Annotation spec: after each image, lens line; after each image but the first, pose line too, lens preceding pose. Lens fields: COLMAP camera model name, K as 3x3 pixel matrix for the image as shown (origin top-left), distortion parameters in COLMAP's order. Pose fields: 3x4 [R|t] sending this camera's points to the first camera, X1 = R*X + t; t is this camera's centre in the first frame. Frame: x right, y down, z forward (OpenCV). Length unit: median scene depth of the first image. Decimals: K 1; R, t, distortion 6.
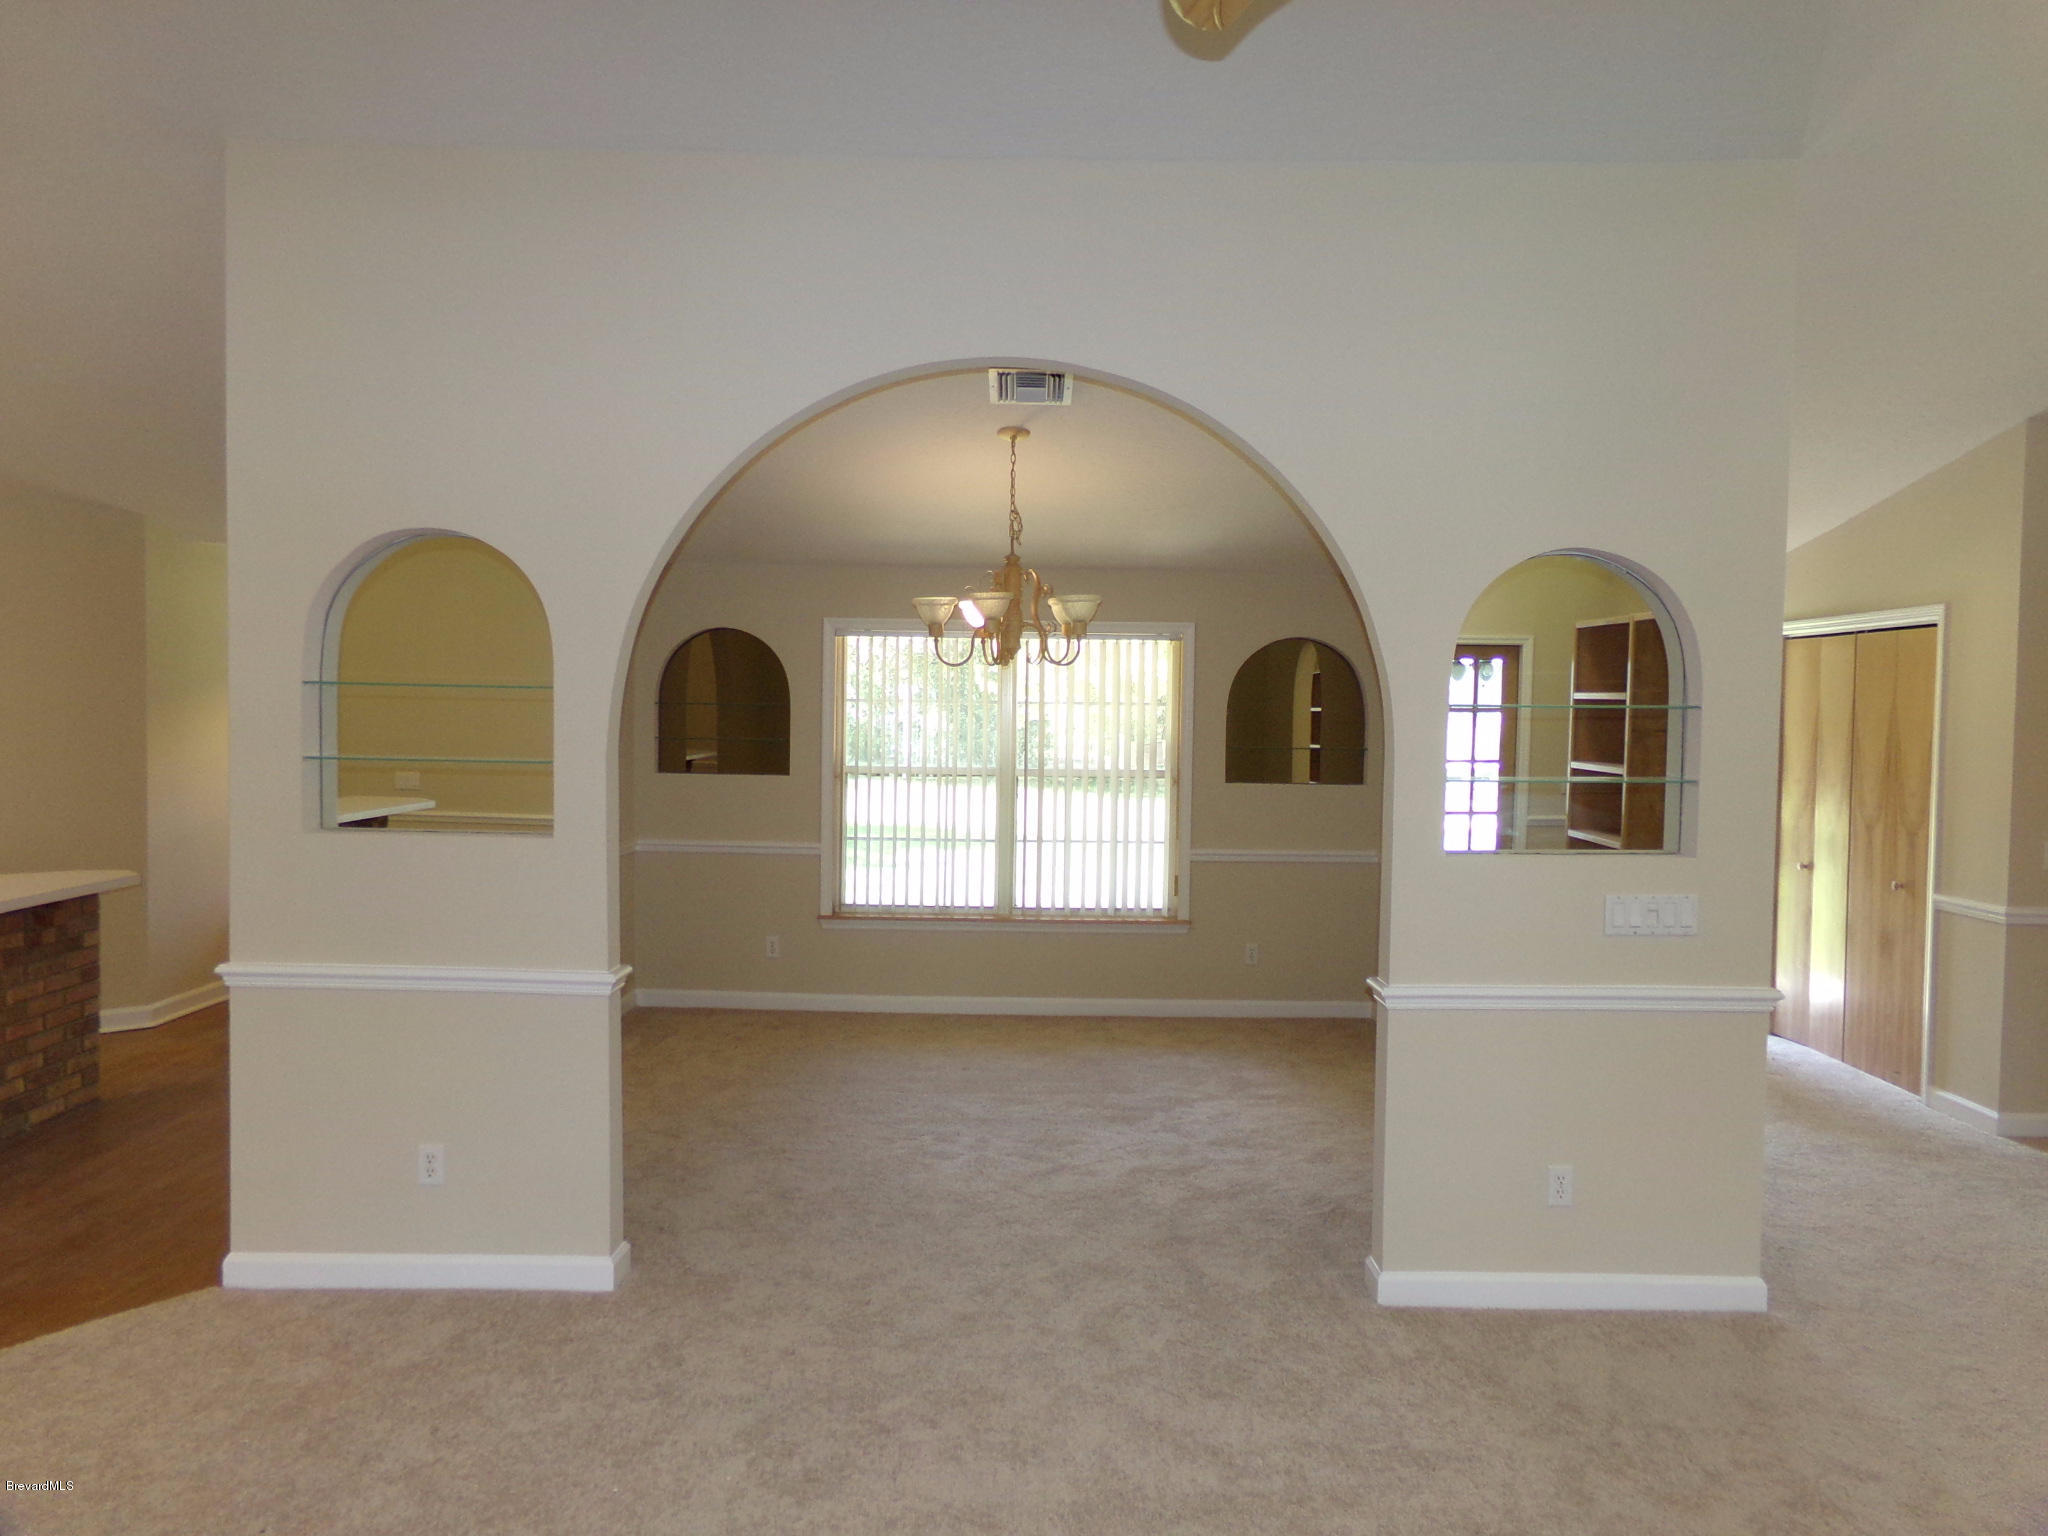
lens RADIAL K [[1411.8, 0, 1011.1], [0, 1411.8, 765.0], [0, 0, 1]] dist [-0.022989, 0.044355]
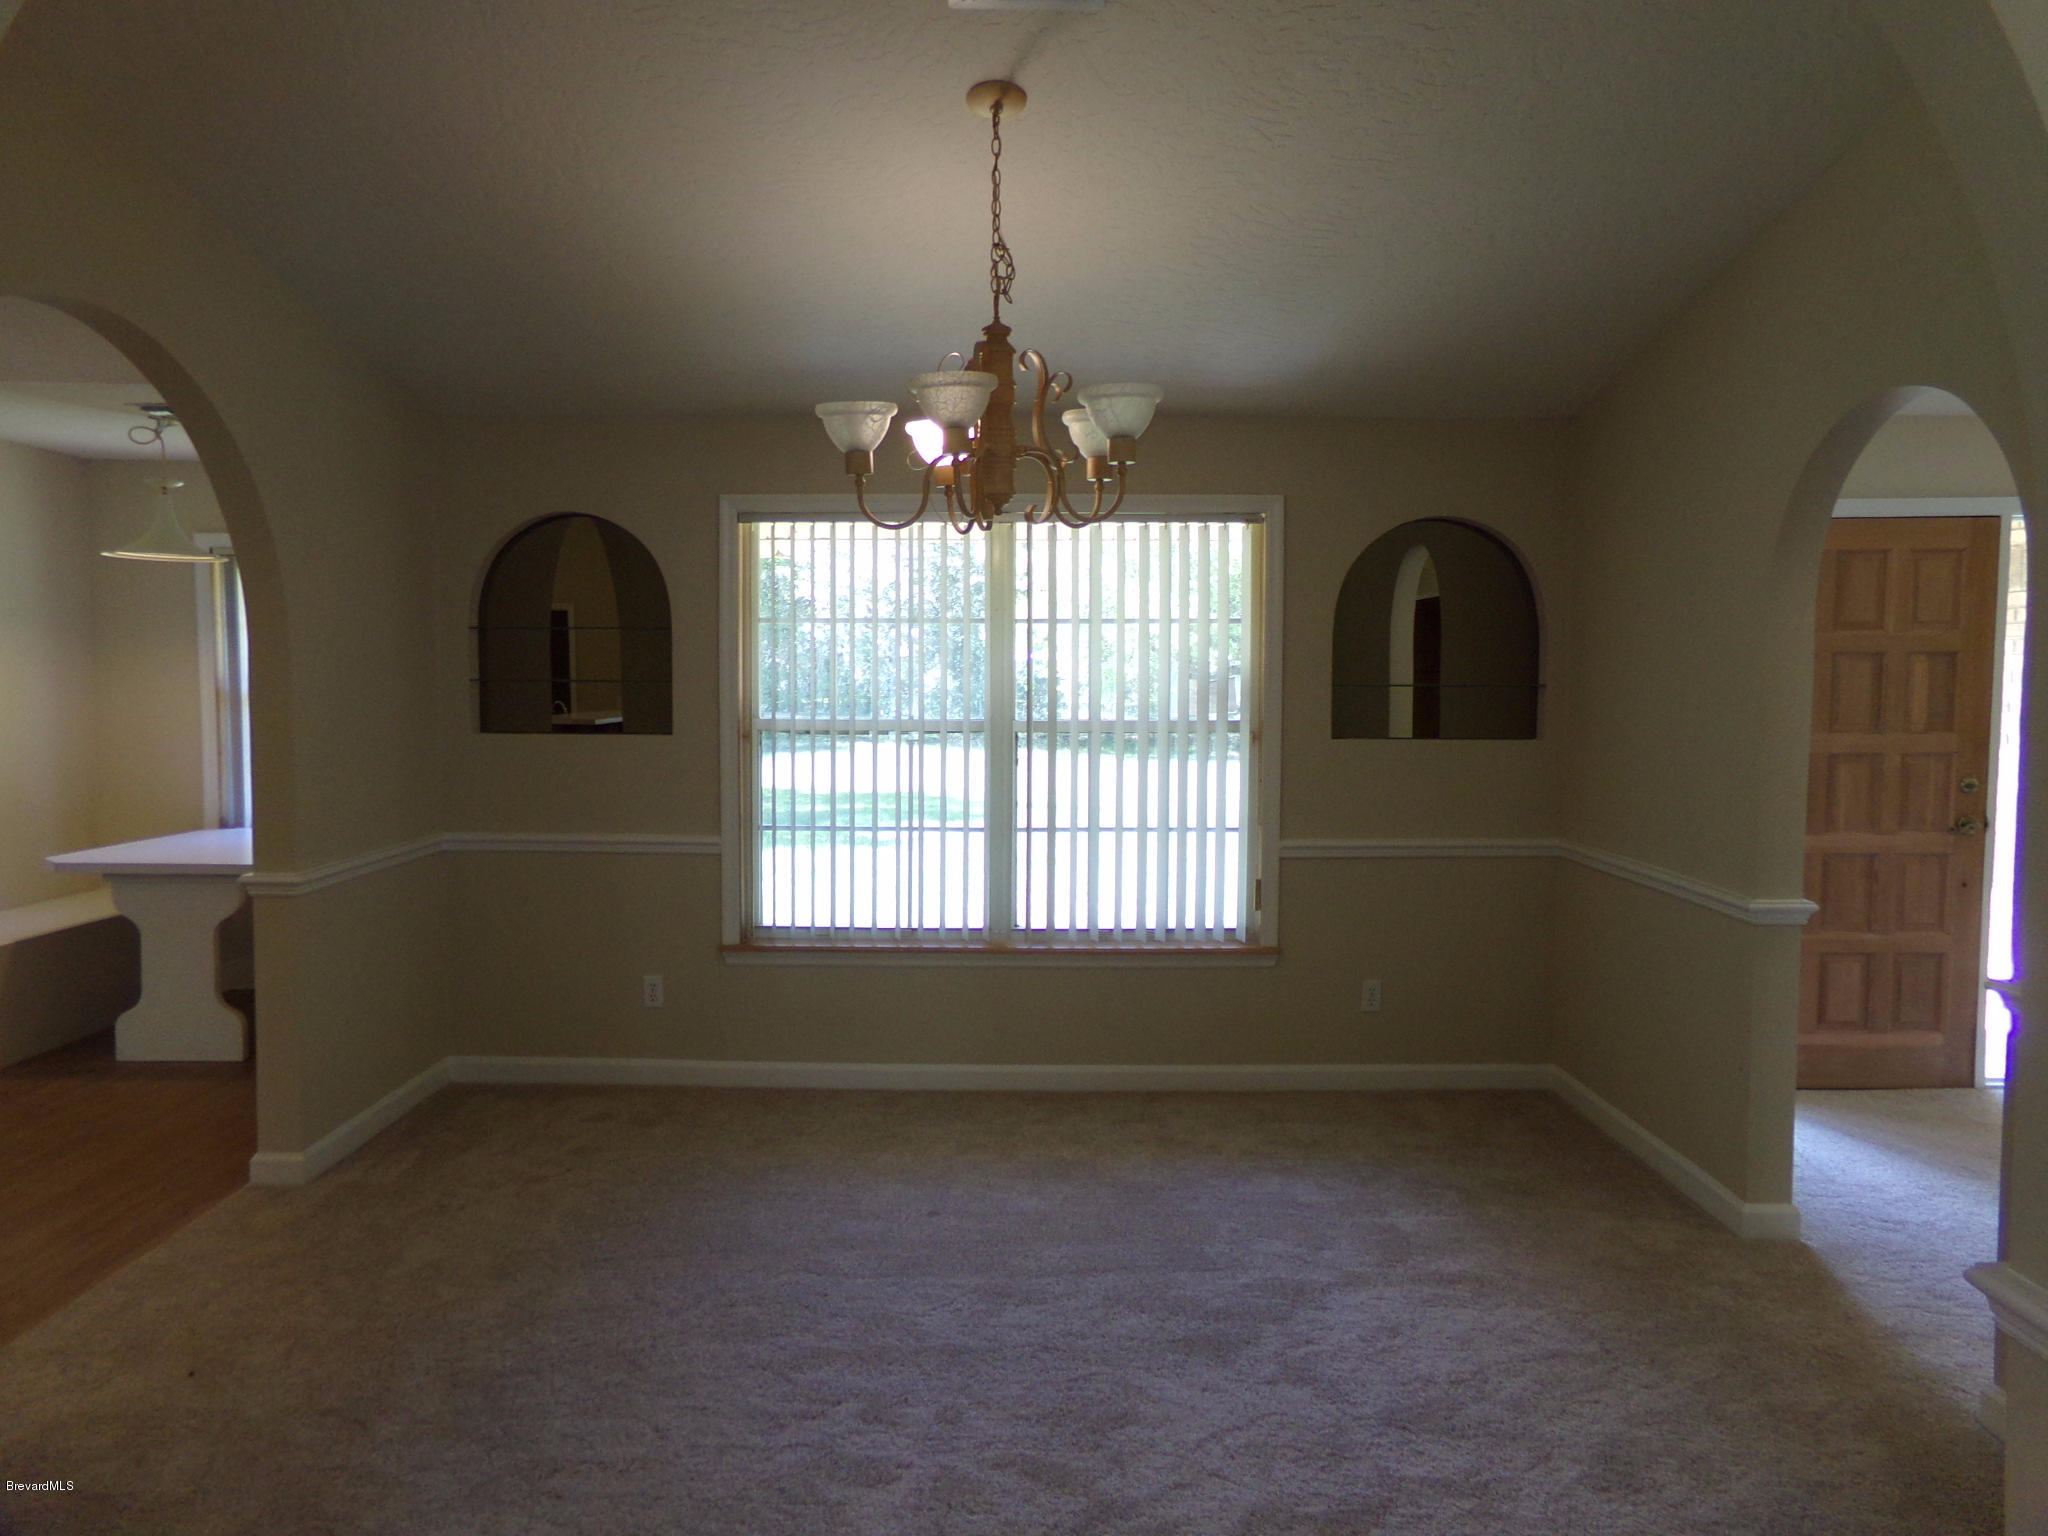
lens RADIAL K [[1411.8, 0, 1025.6], [0, 1411.8, 760.7], [0, 0, 1]] dist [-0.022989, 0.044355]
pose [[0.999933, -0.011161, 0.003043, 0.006564], [0.011085, 0.999647, 0.024135, 0.005740], [-0.003311, -0.024099, 0.999704, 0.341552]]
